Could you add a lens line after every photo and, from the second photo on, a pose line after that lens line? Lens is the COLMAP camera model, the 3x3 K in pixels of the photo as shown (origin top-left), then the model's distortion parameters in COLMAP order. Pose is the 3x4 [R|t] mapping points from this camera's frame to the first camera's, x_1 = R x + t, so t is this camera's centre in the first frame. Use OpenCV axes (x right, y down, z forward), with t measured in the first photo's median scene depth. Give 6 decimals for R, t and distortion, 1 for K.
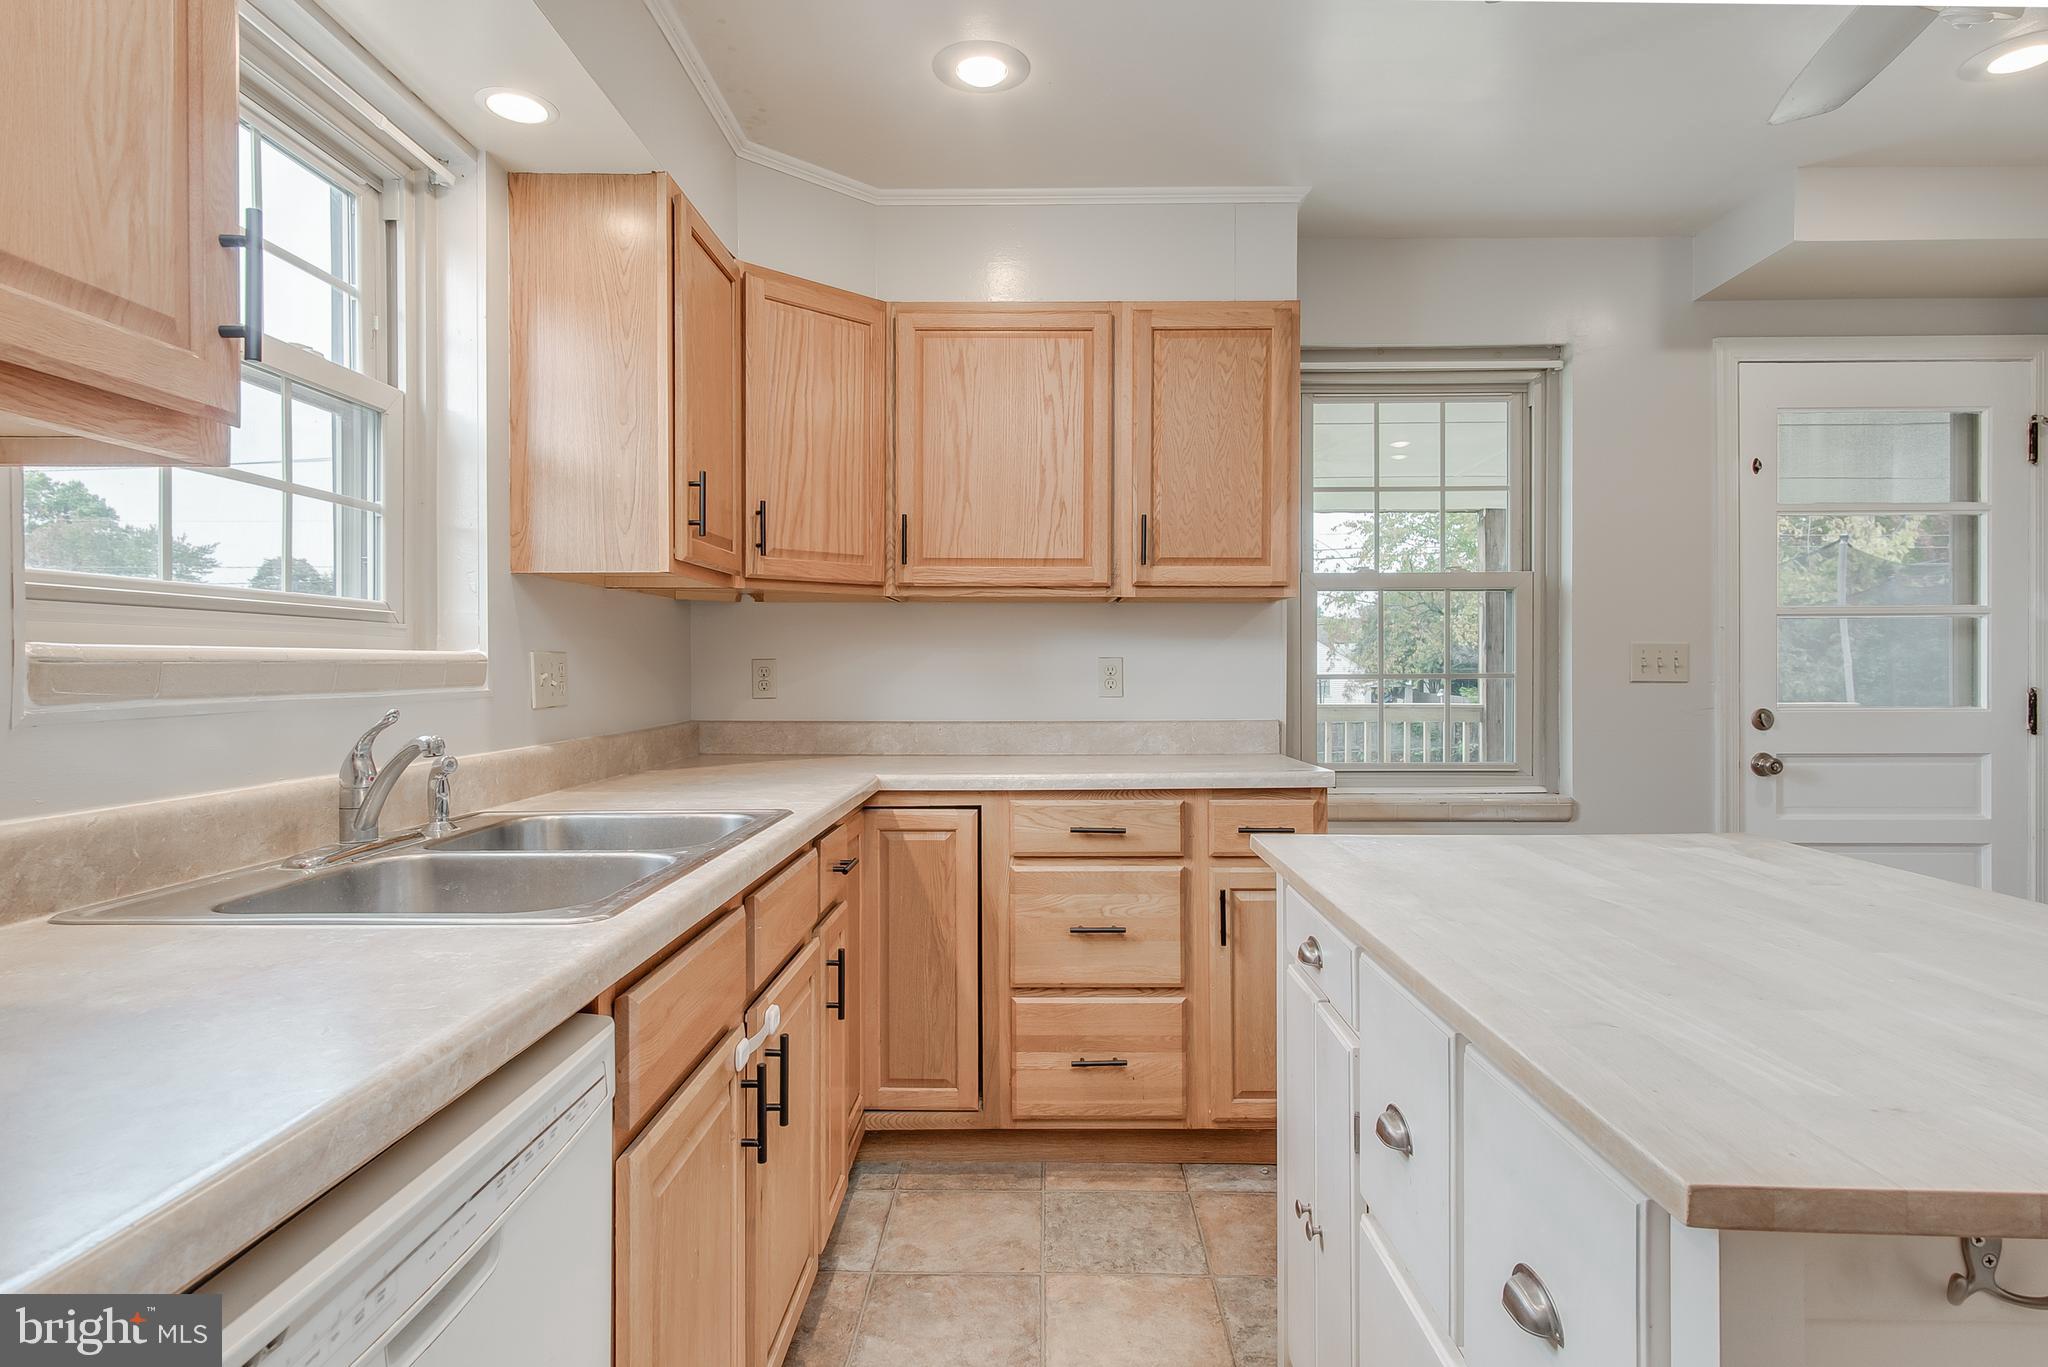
lens RADIAL K [[1099.5, 0, 1030.0], [0, 1099.5, 667.7], [0, 0, 1]] dist [0.004671, 0.002653]
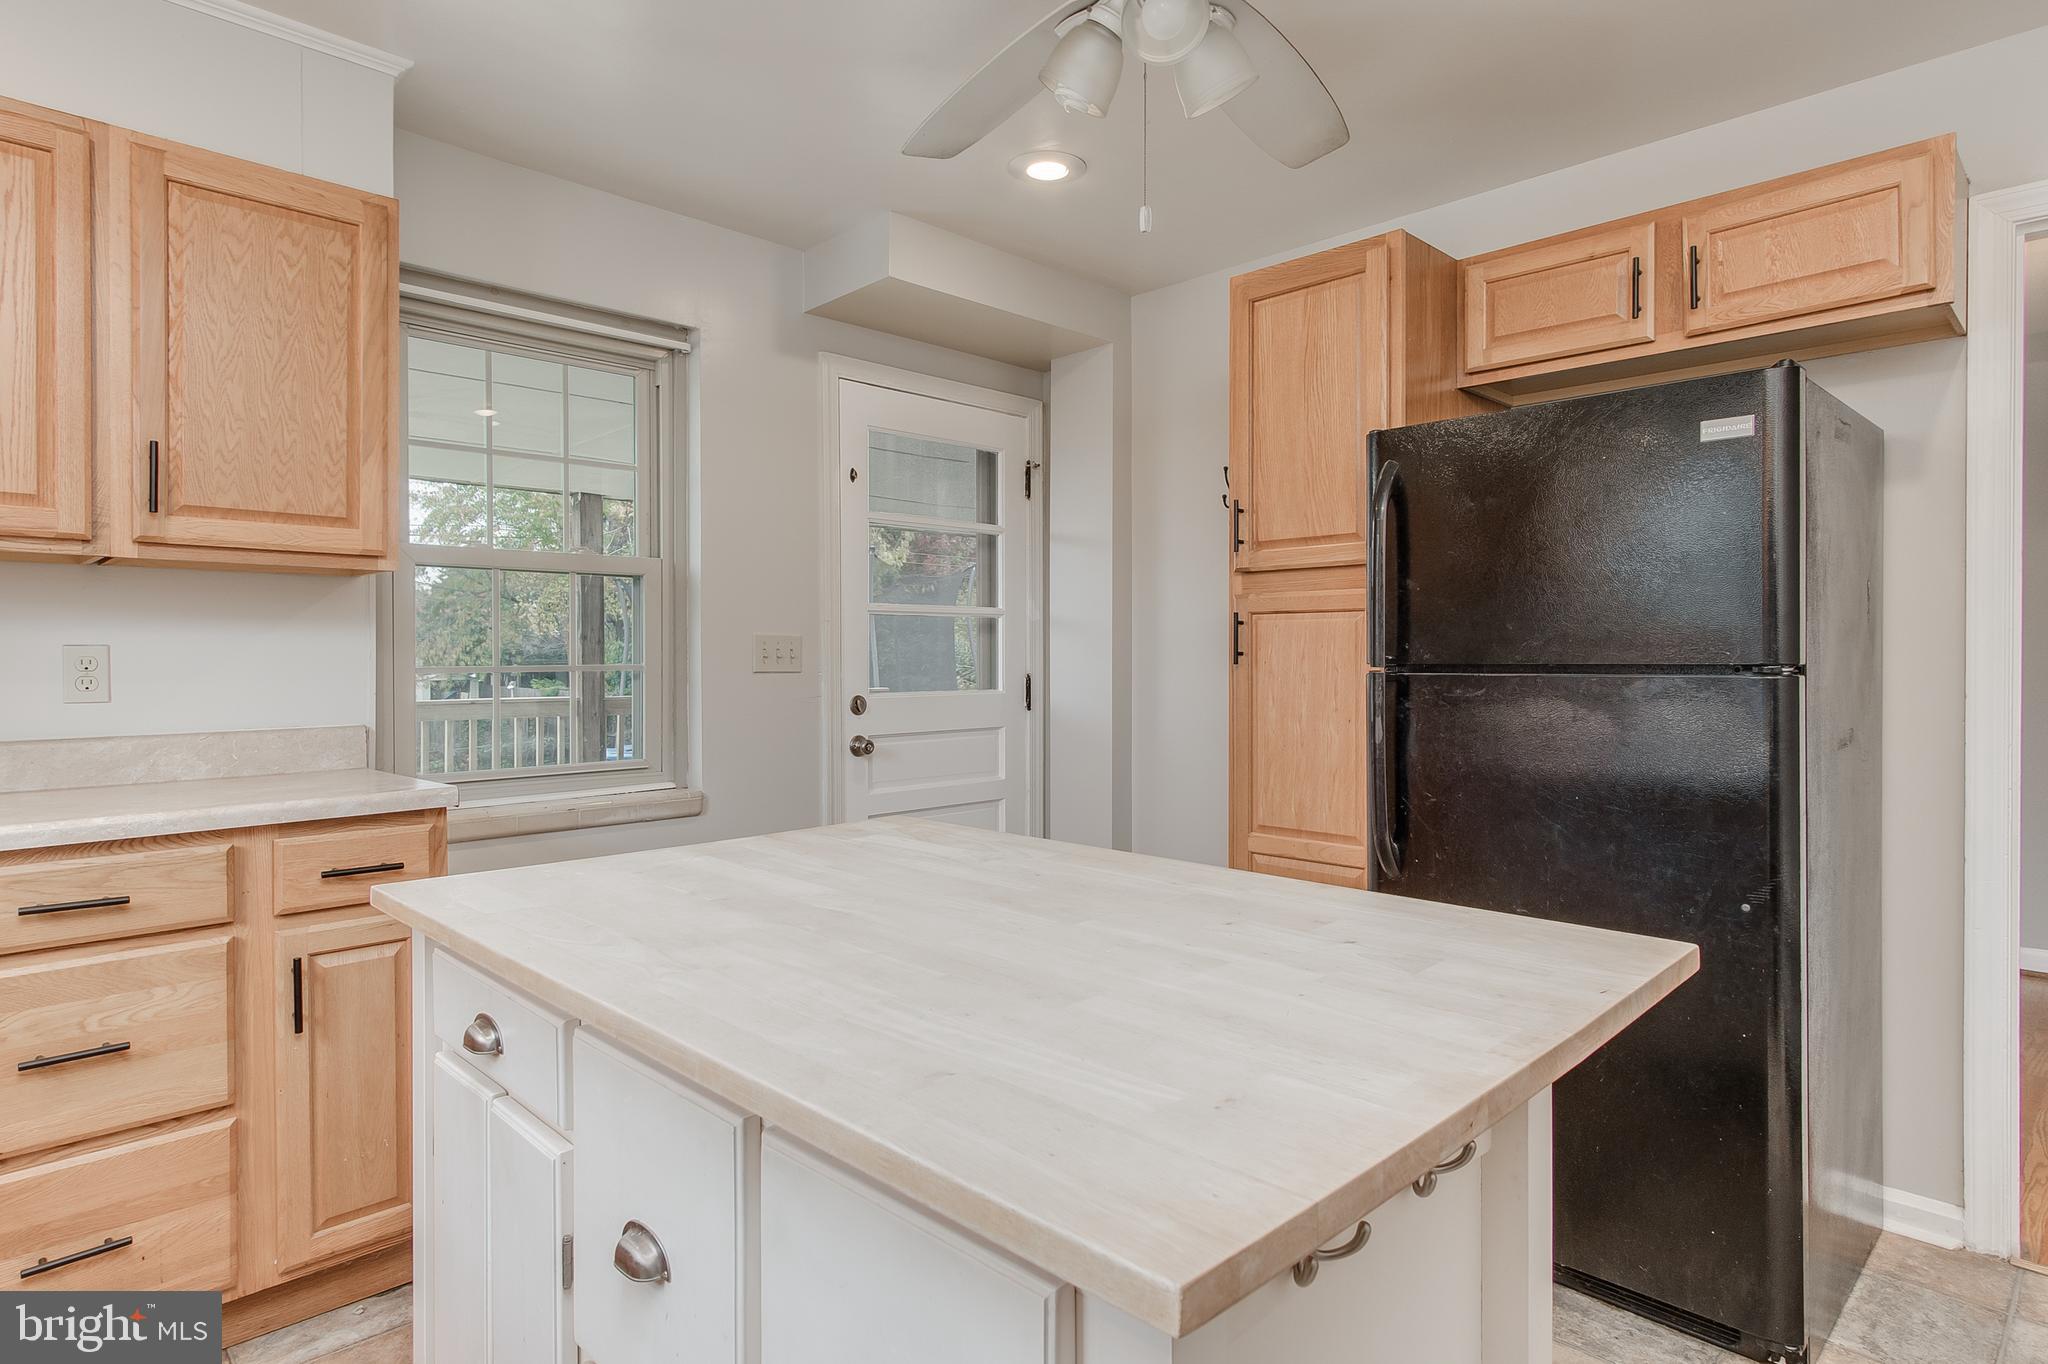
lens RADIAL K [[1120.9, 0, 1030.2], [0, 1120.9, 662.7], [0, 0, 1]] dist [0.004891, 0.003318]
pose [[0.701571, -0.004449, 0.712586, -0.016000], [0.001819, 0.999988, 0.004453, -0.000425], [-0.712597, -0.001828, 0.701571, 0.100621]]
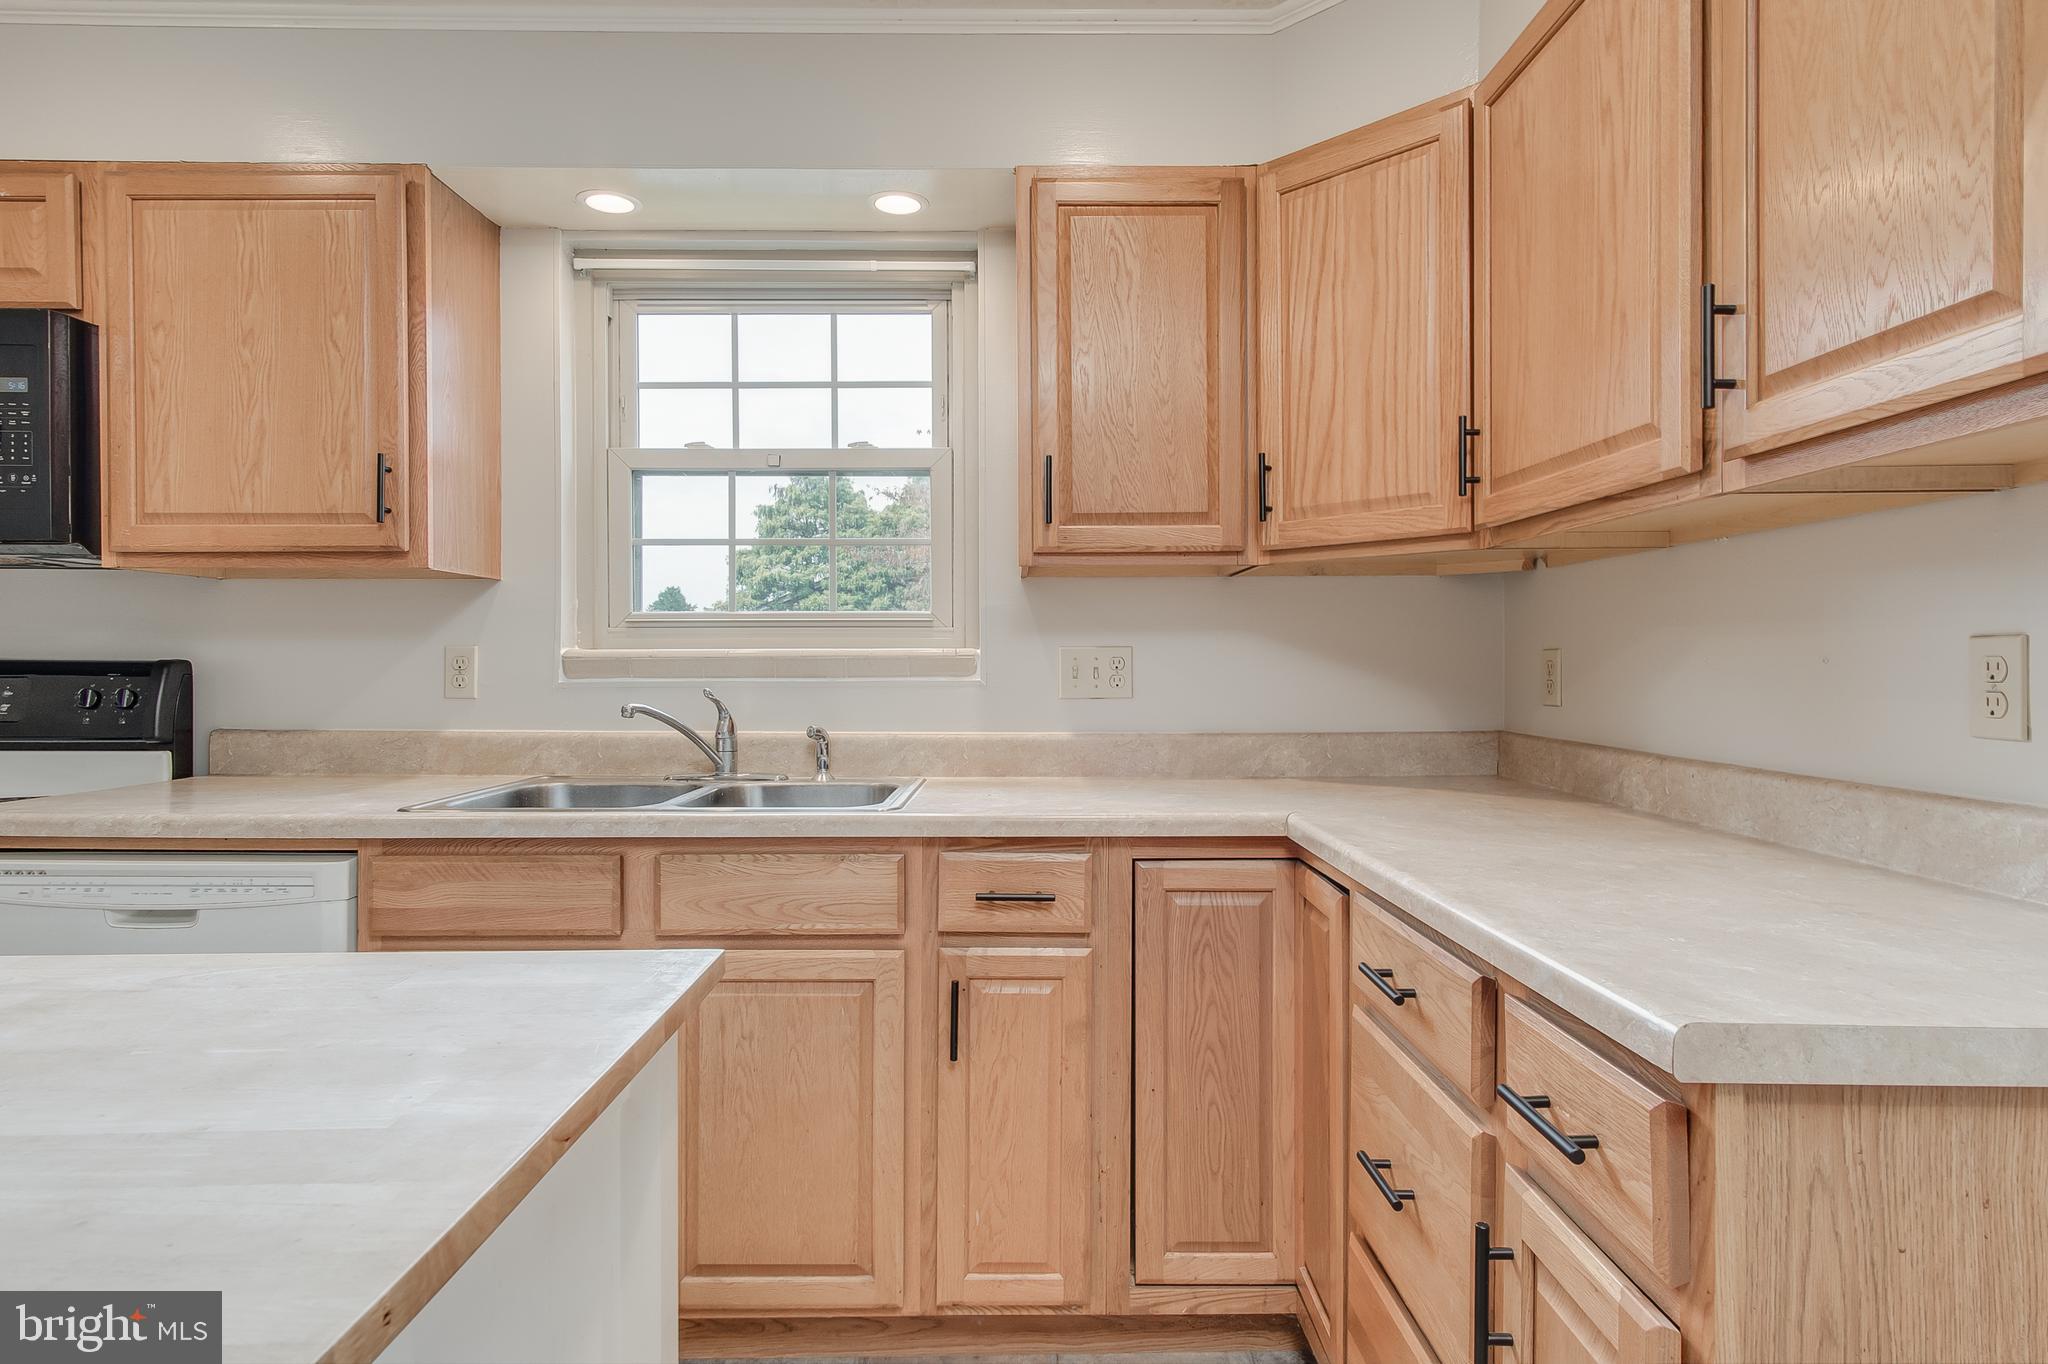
lens RADIAL K [[1099.5, 0, 1030.0], [0, 1099.5, 666.2], [0, 0, 1]] dist [0.004671, 0.002653]
pose [[0.023627, 0.005587, -0.999705, 0.502421], [-0.000347, 0.999984, 0.005580, -0.000911], [0.999721, 0.000215, 0.023628, 0.736778]]
